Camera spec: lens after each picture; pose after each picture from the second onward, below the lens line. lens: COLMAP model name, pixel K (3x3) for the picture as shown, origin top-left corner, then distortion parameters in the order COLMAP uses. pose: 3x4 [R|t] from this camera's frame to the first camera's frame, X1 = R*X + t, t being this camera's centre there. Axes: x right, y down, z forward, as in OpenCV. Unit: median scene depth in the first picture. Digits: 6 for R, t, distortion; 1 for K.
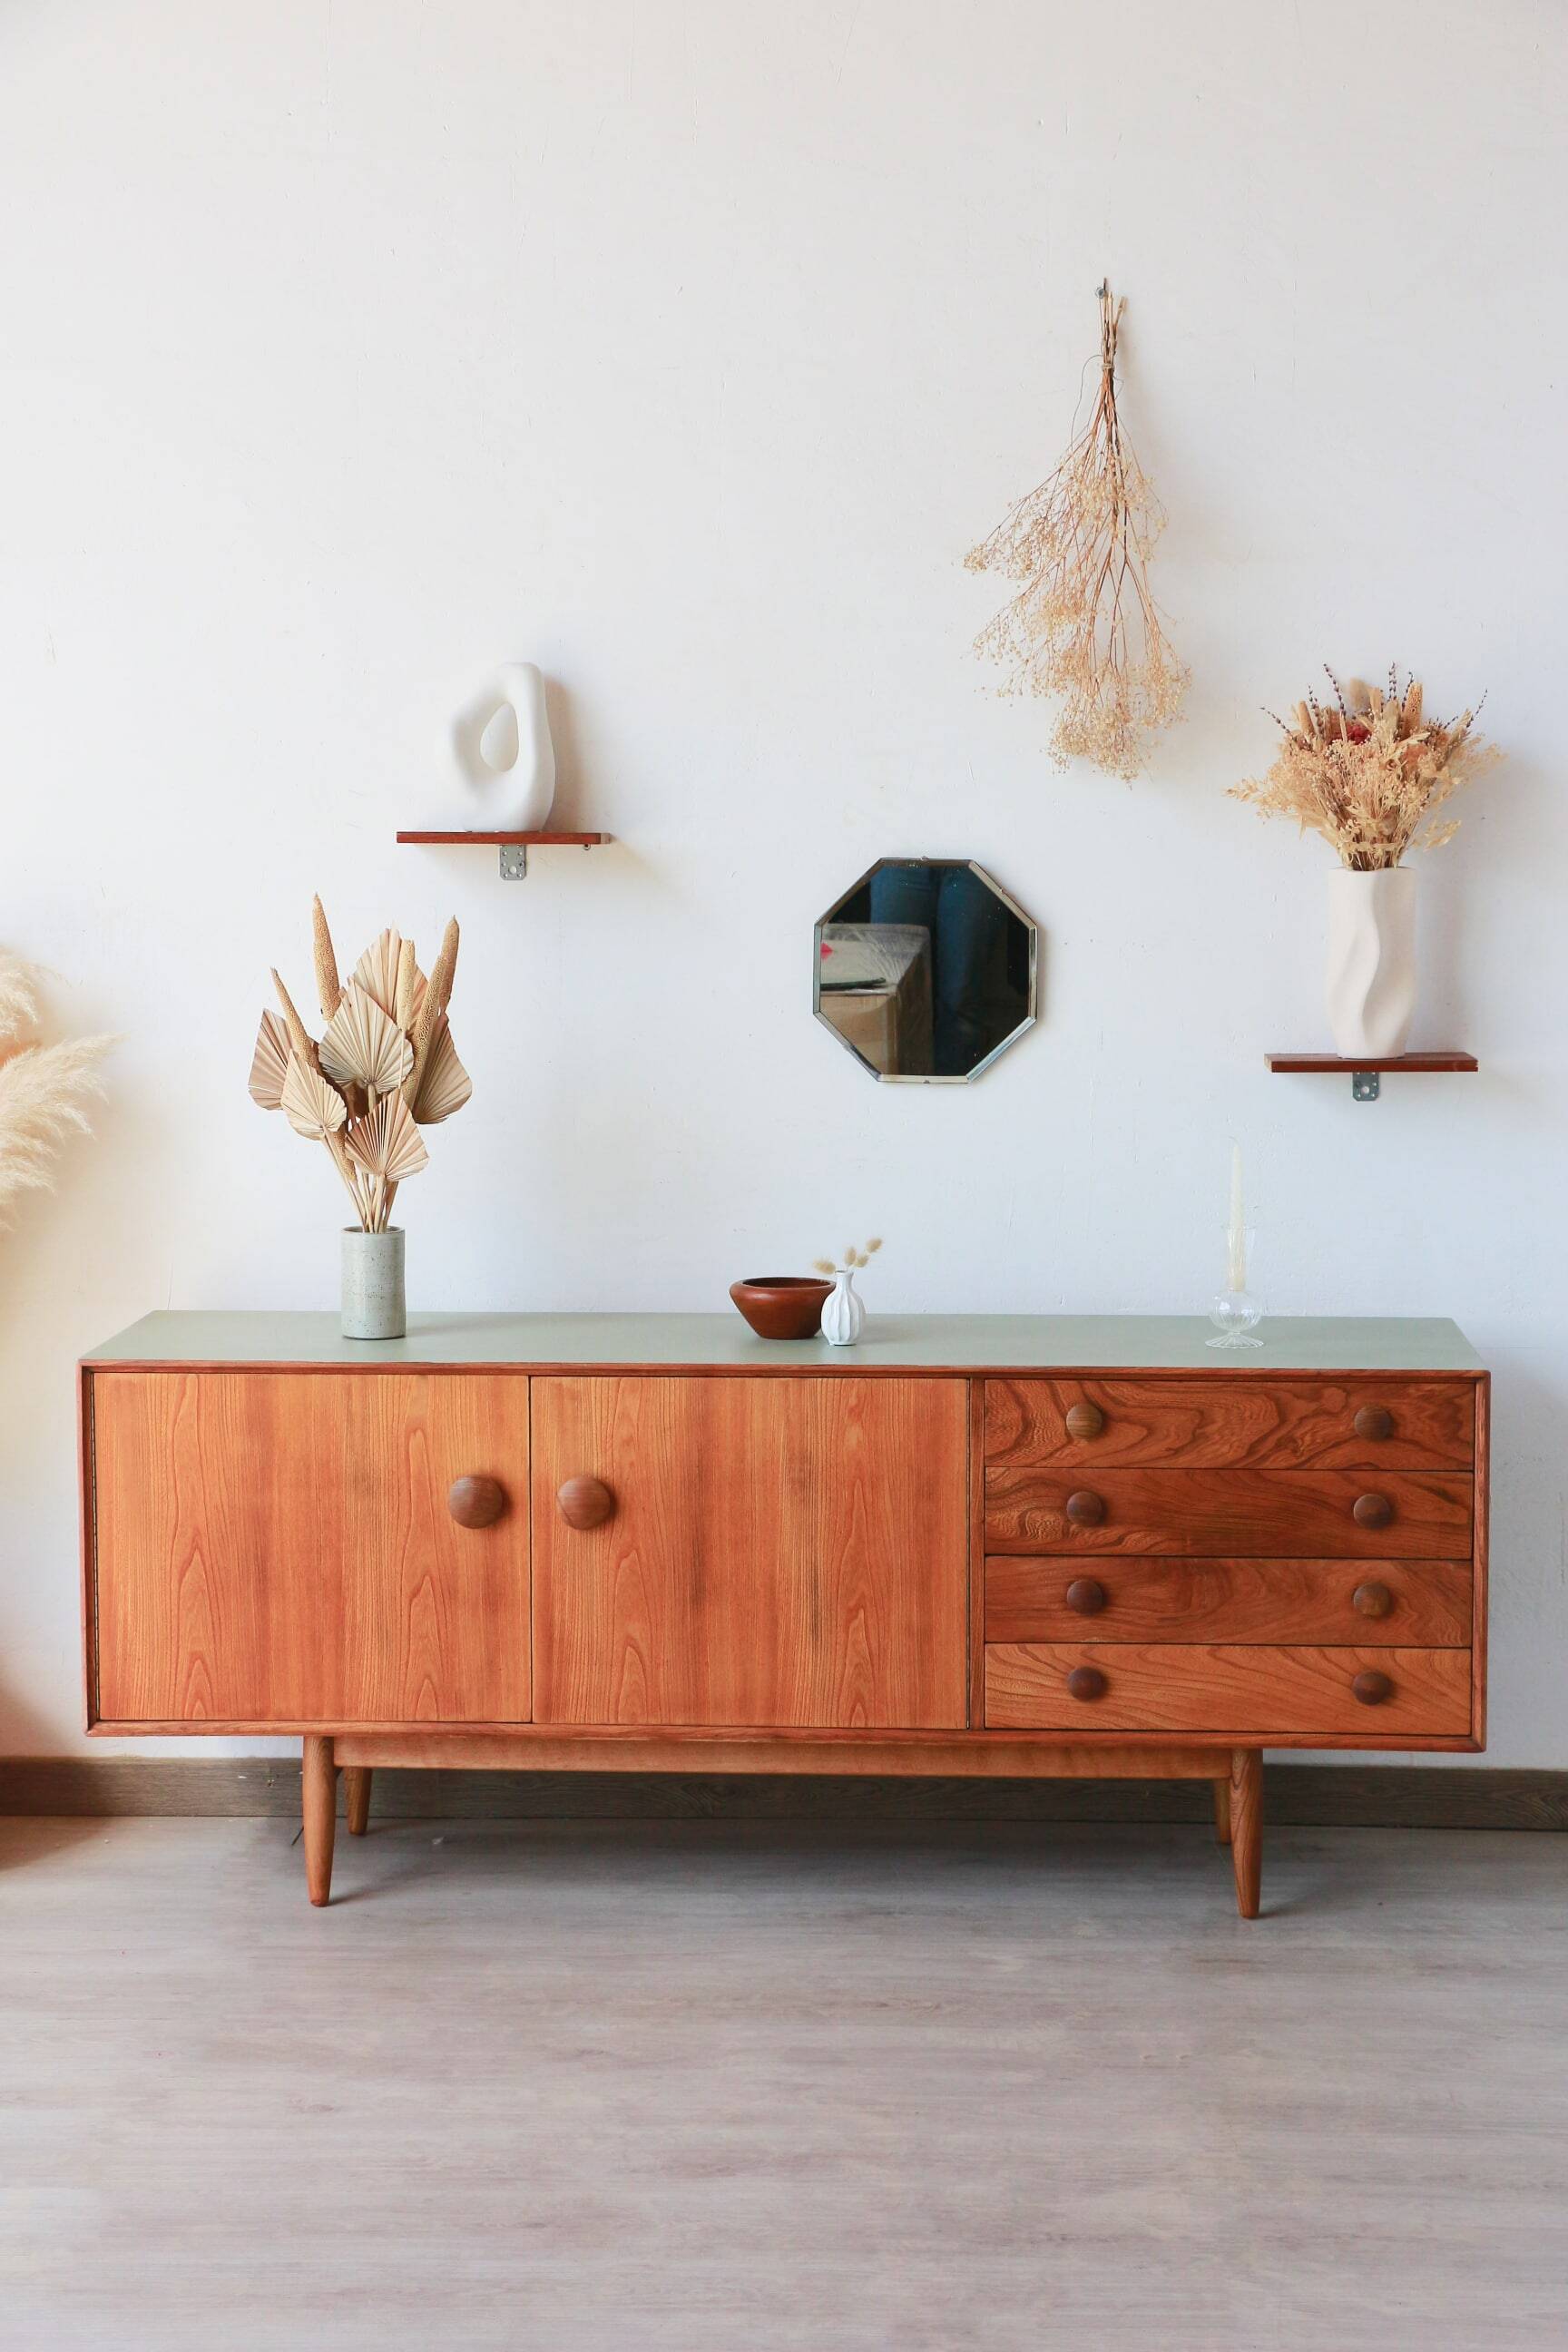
lens RADIAL K [[4119.9, 0, 792.5], [0, 4119.9, 1214.3], [0, 0, 1]] dist [0.148442, 0.161507]
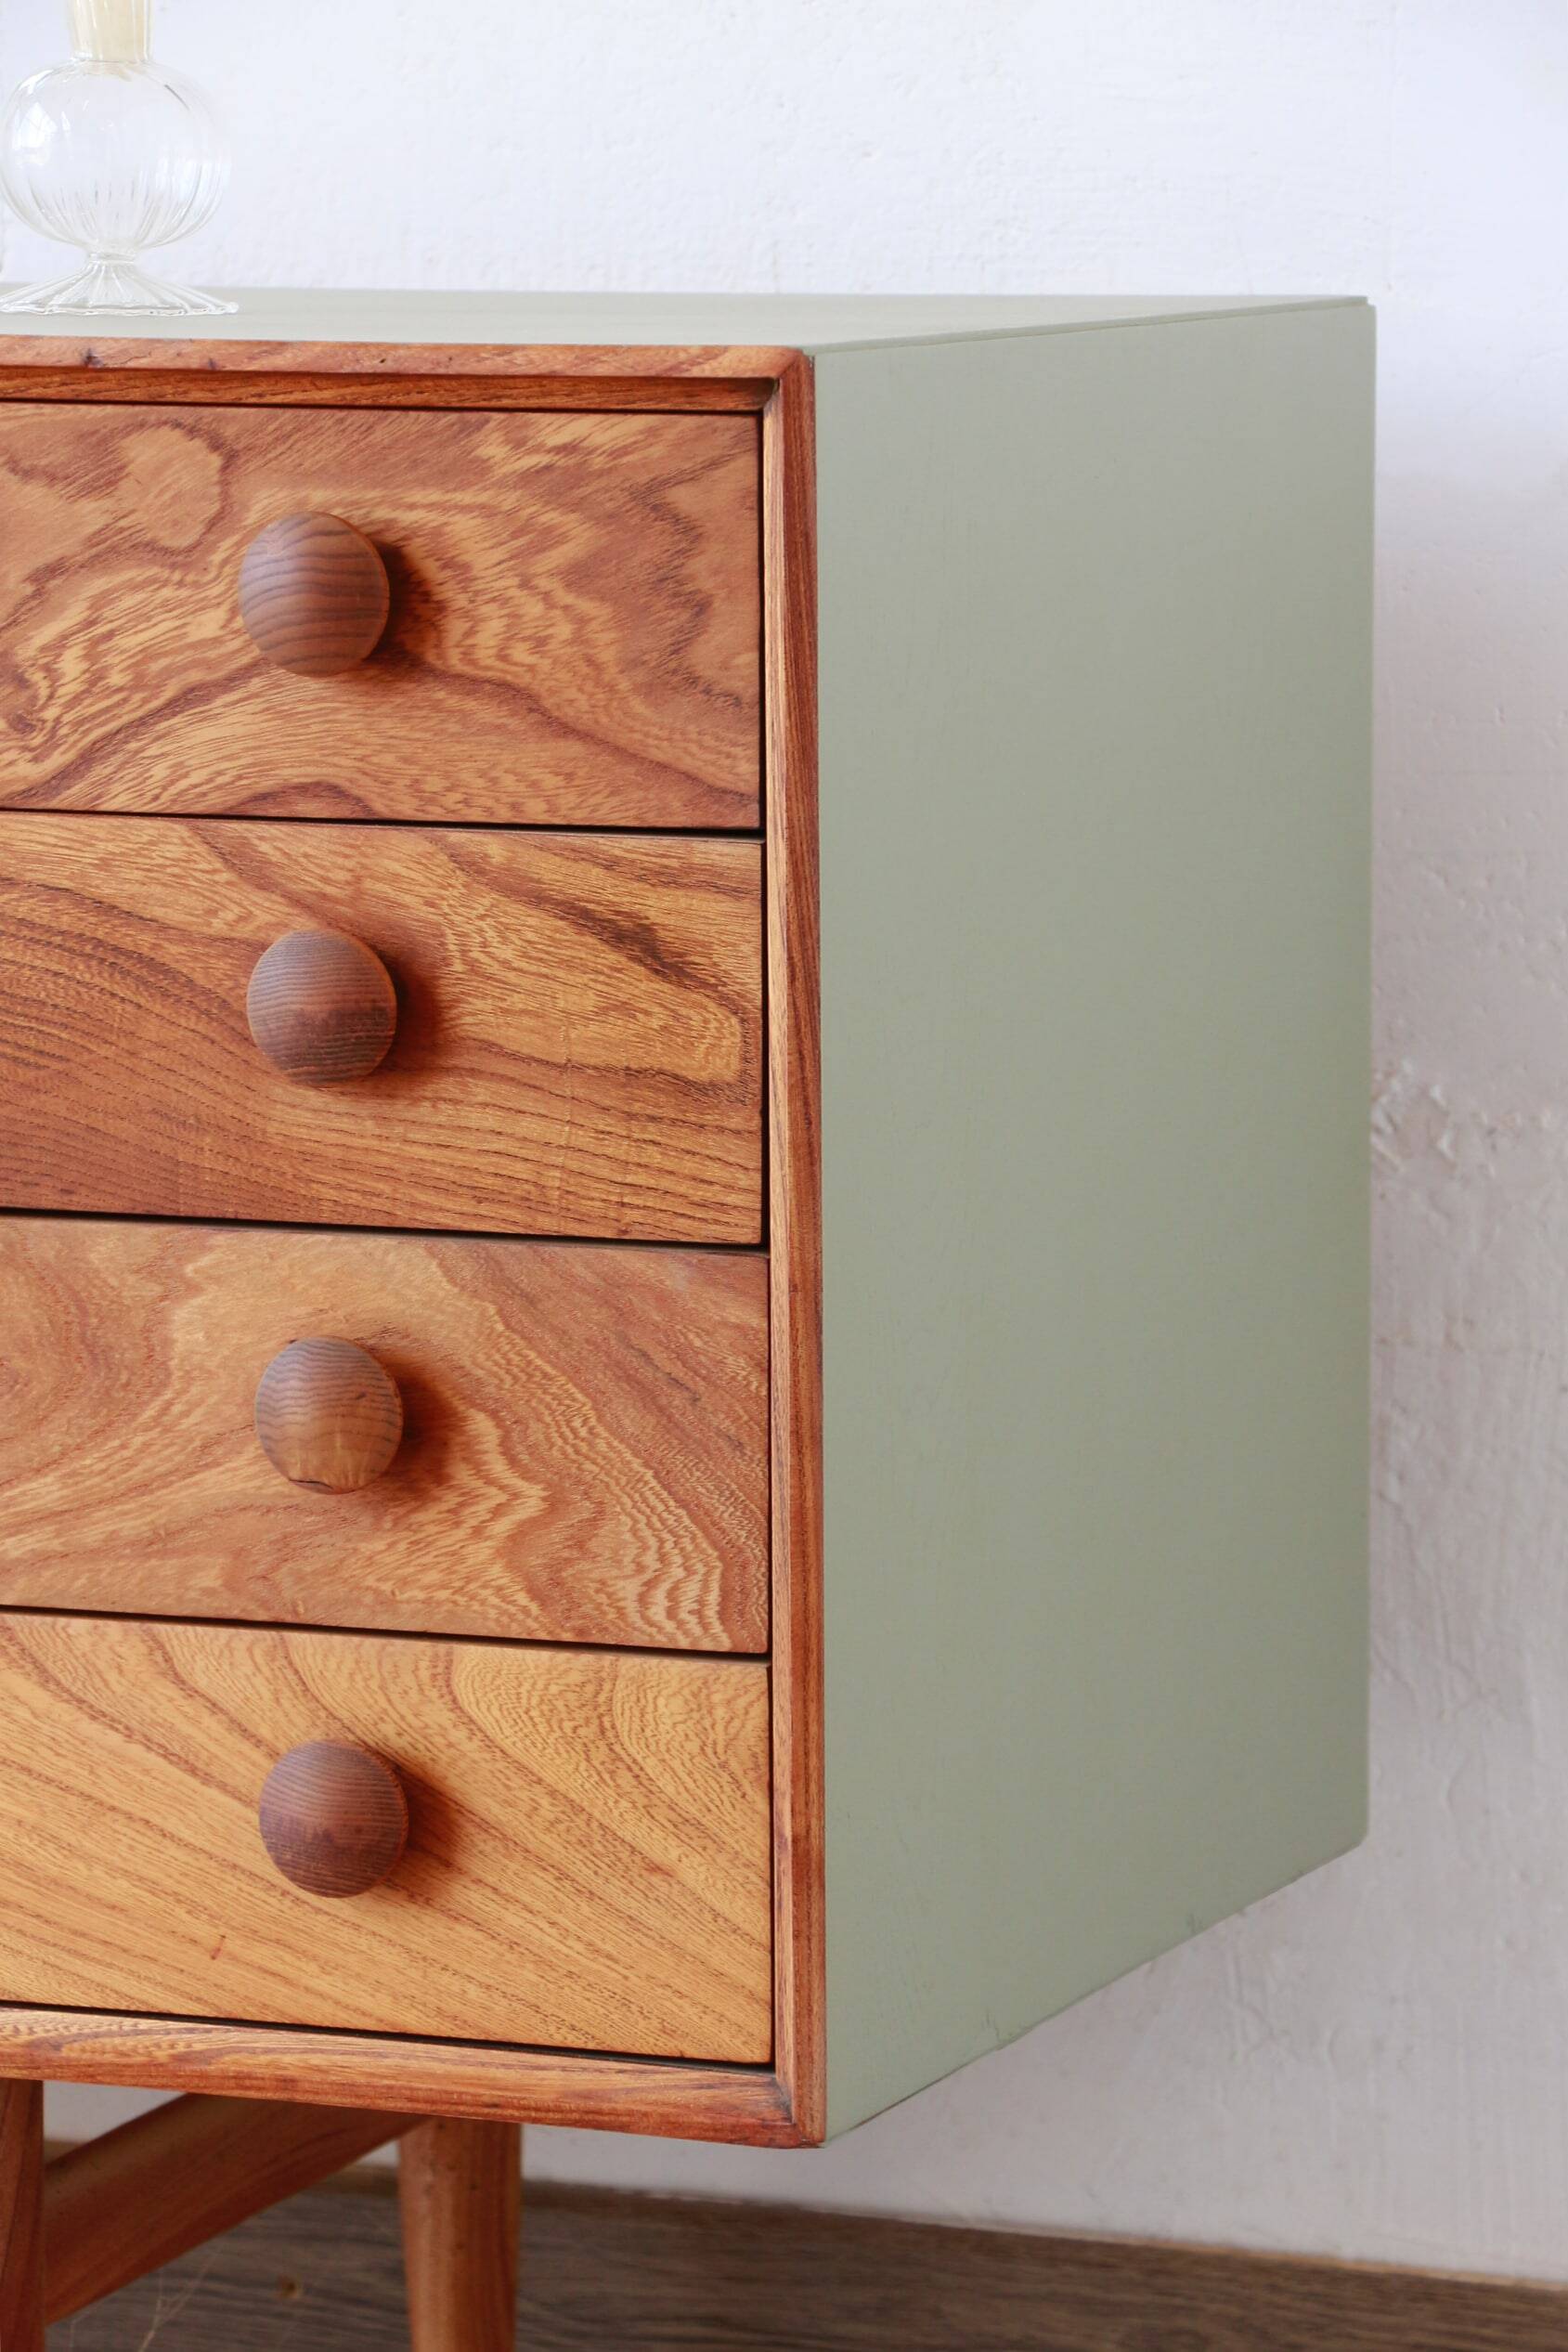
lens RADIAL K [[9074.9, 0, 780.5], [0, 9074.9, 1209.1], [0, 0, 1]] dist [0.867177, 4.647423]
pose [[0.943021, 0.040469, -0.330262, 0.317782], [-0.036647, 0.999170, 0.017794, 0.072106], [0.330708, -0.004677, 0.943722, 0.547163]]
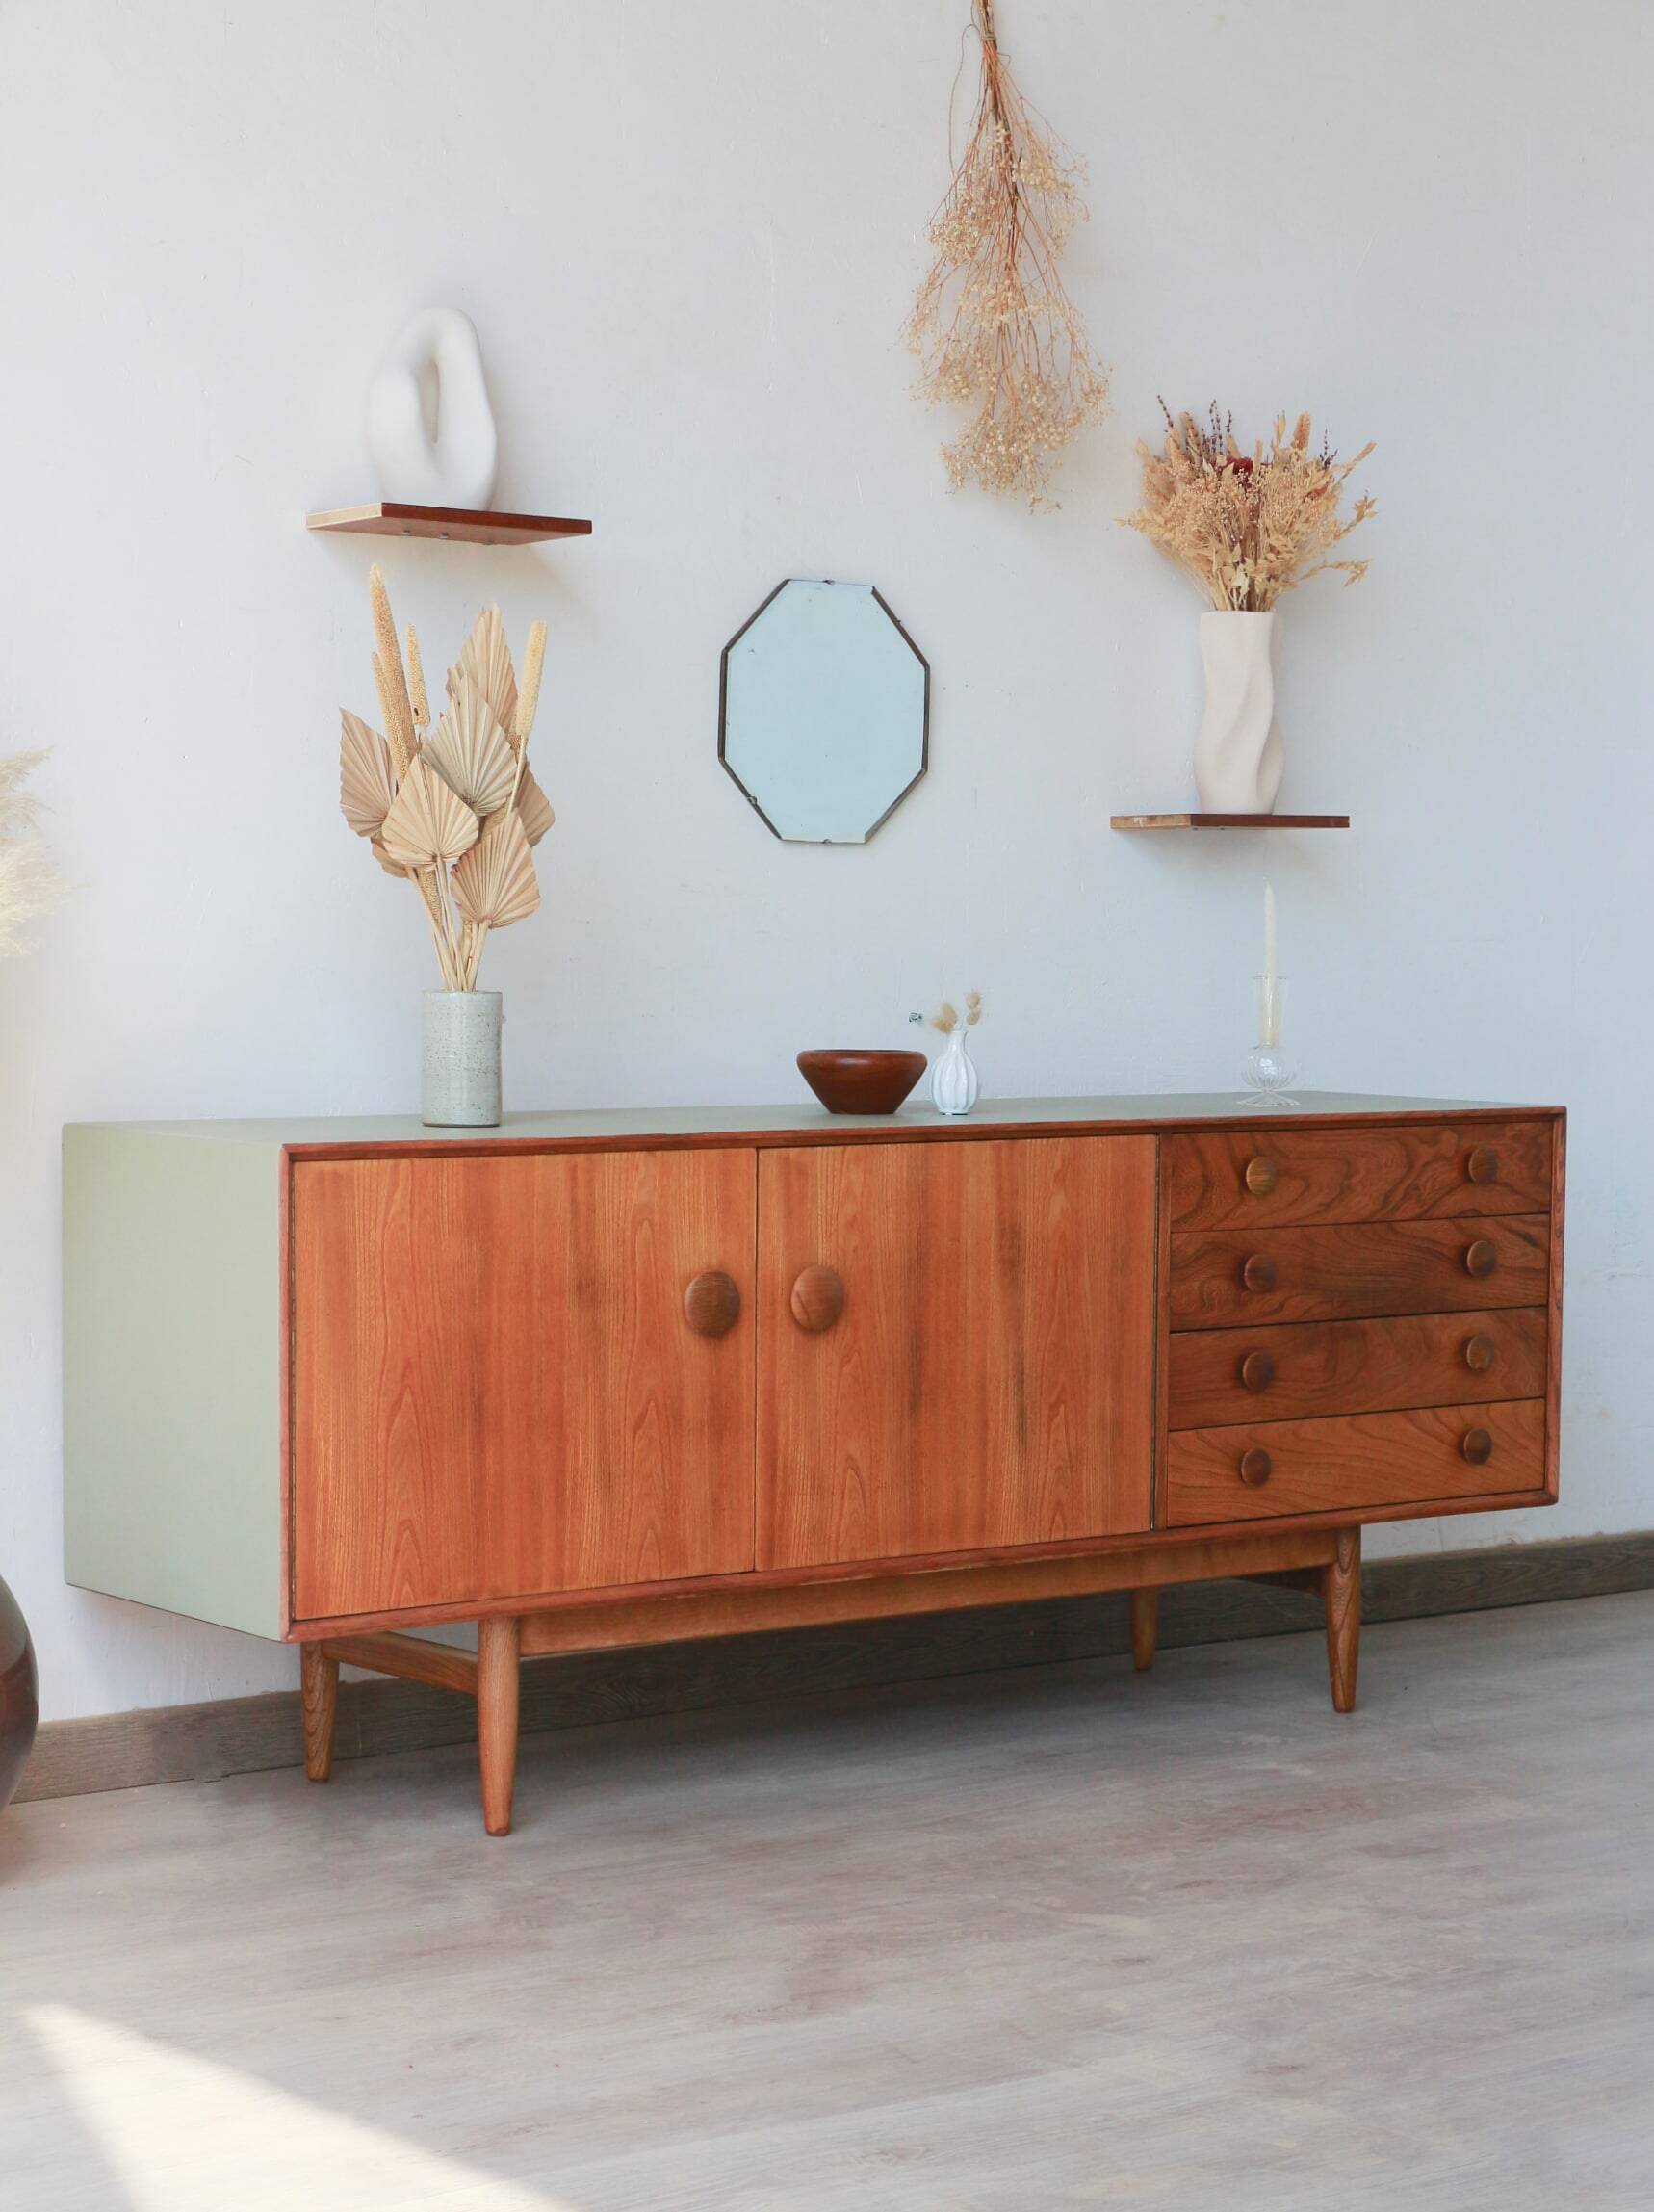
lens RADIAL K [[4293.8, 0, 825.8], [0, 4293.8, 1254.4], [0, 0, 1]] dist [0.158374, 0.072333]
pose [[0.764016, -0.043703, 0.643715, -0.606777], [0.064988, 0.997842, -0.009388, 0.069313], [-0.641916, 0.049006, 0.765207, 0.332373]]
